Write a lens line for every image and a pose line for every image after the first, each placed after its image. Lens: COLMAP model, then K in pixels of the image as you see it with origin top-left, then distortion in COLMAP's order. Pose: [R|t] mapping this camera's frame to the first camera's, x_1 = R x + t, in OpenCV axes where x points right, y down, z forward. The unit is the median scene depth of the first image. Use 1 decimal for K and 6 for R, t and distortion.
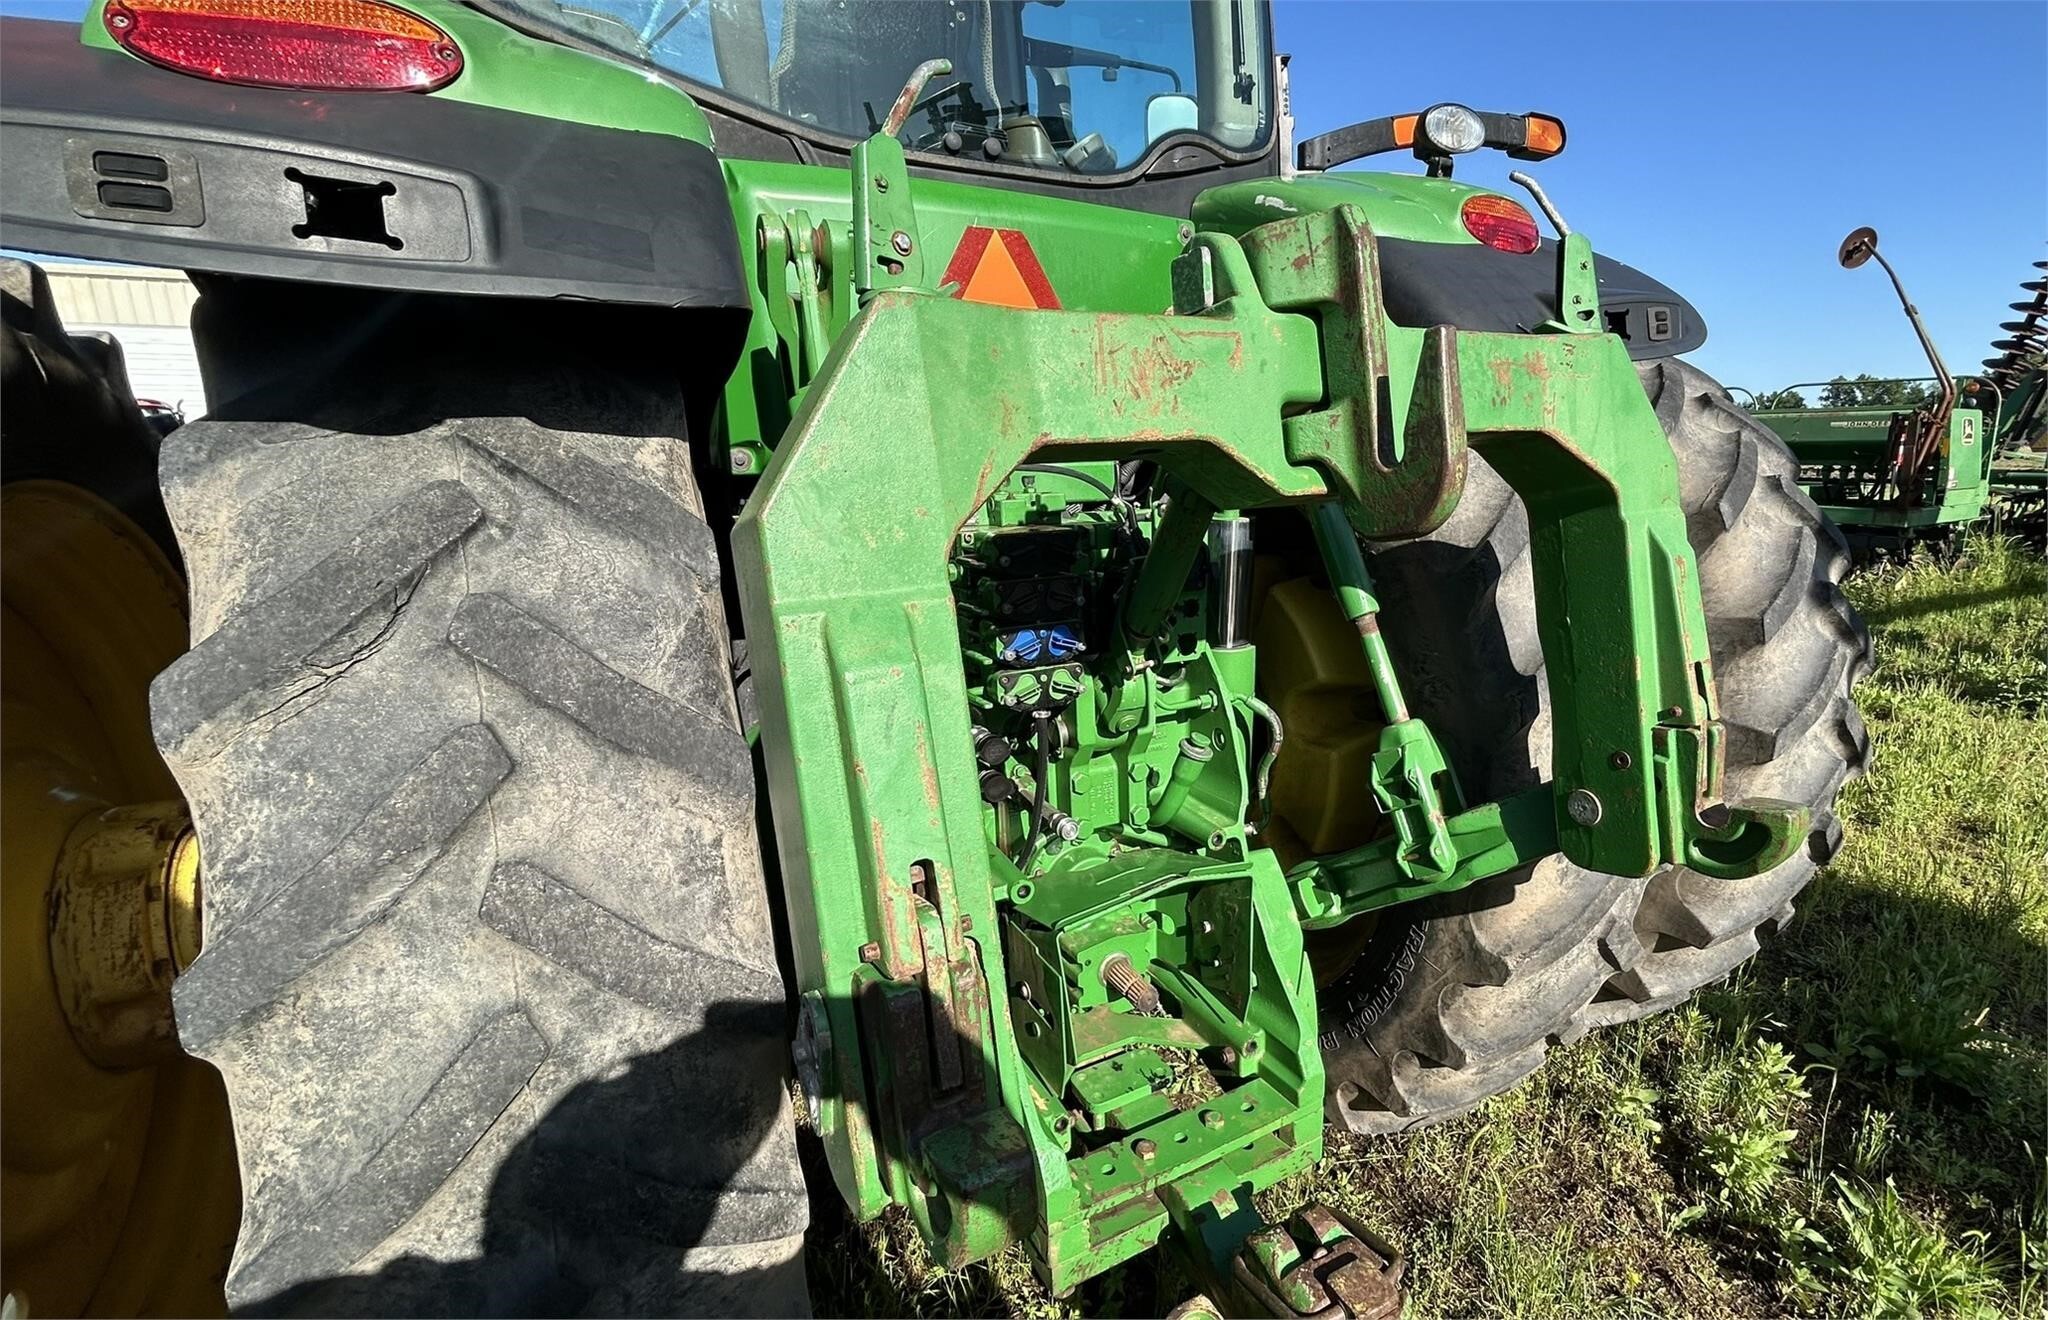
lens RADIAL K [[957.8, 0, 1170.1], [0, 957.8, 659.8], [0, 0, 1]] dist [-0.001004, 0.000316]
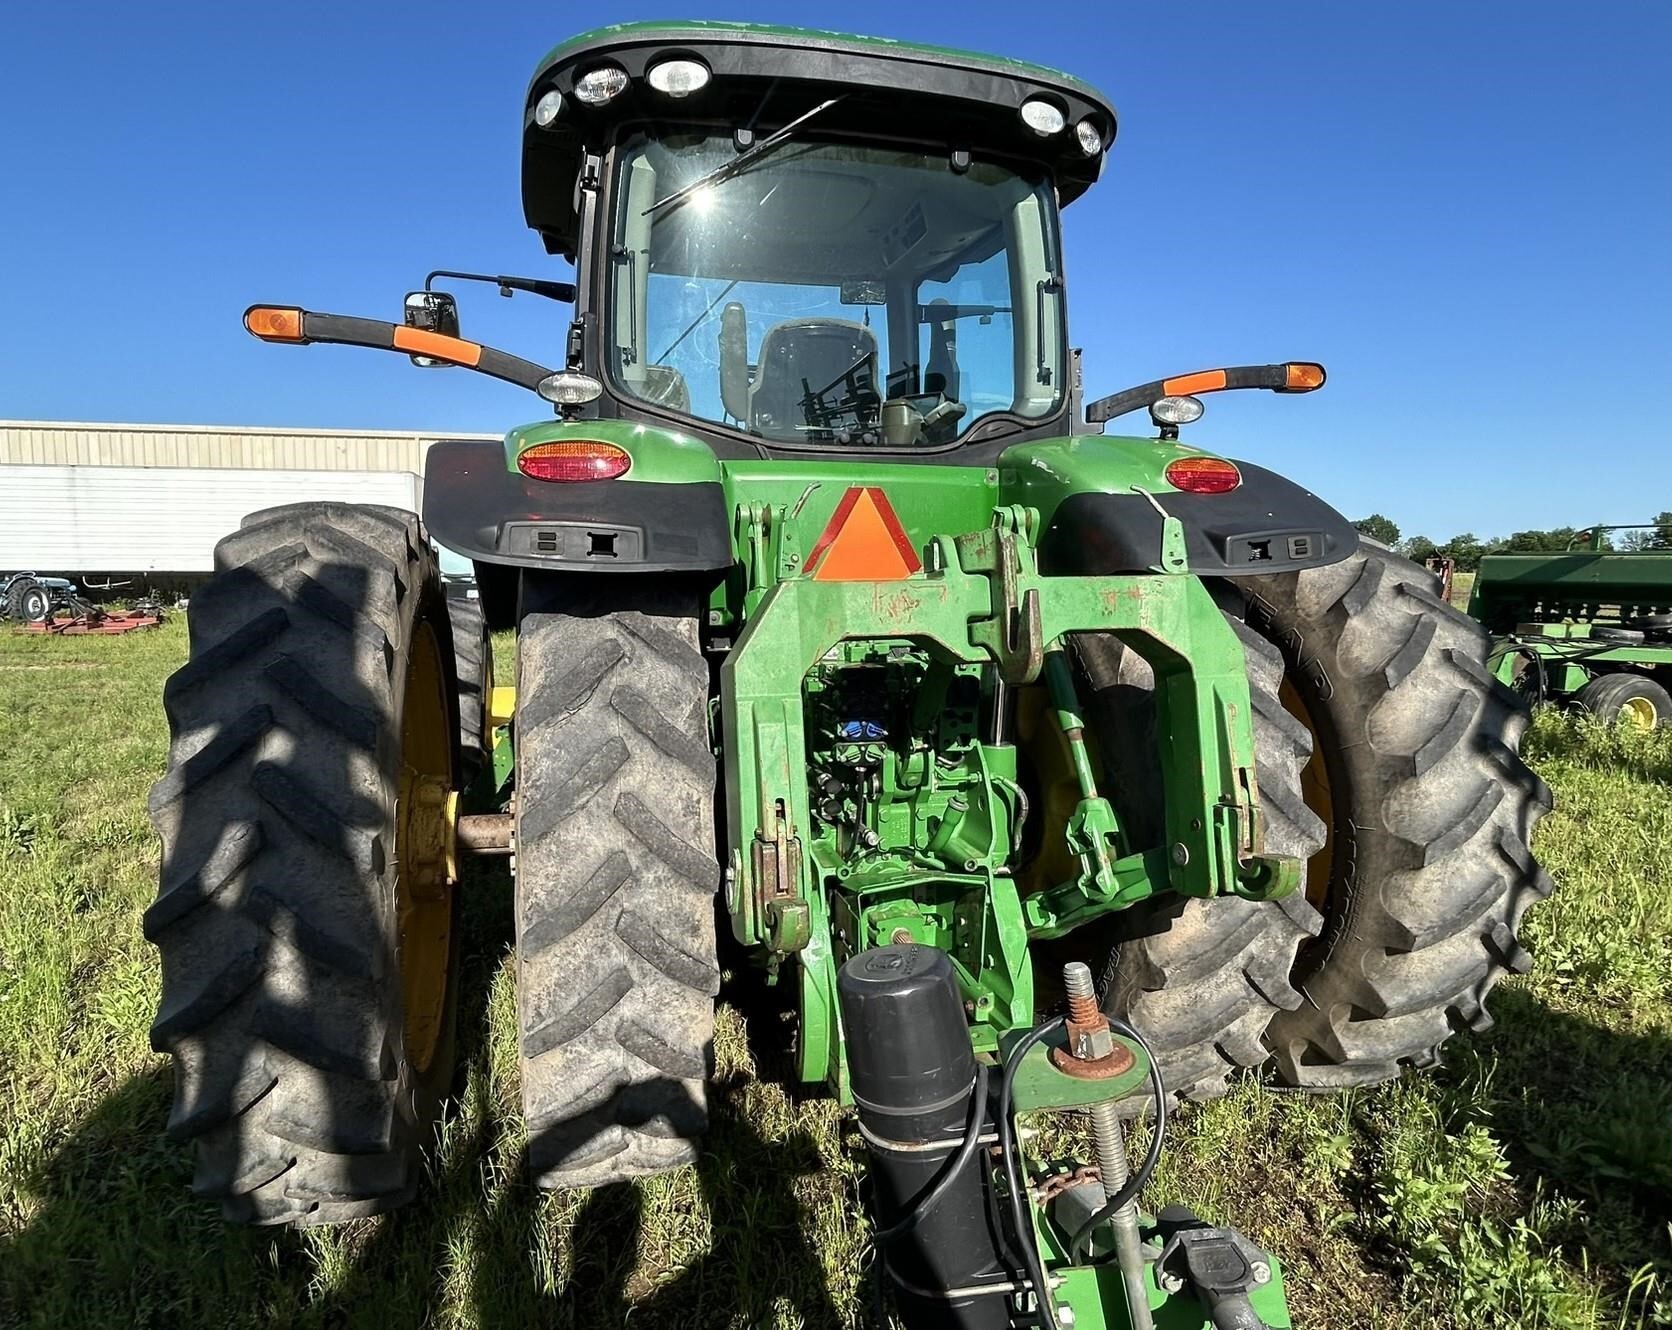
lens RADIAL K [[971.3, 0, 754.6], [0, 971.3, 662.4], [0, 0, 1]] dist [-0.004879, -0.001027]
pose [[0.941438, 0.051689, -0.333201, 0.230215], [-0.088966, 0.991241, -0.097598, 0.045827], [0.325238, 0.121526, 0.937791, -0.662267]]
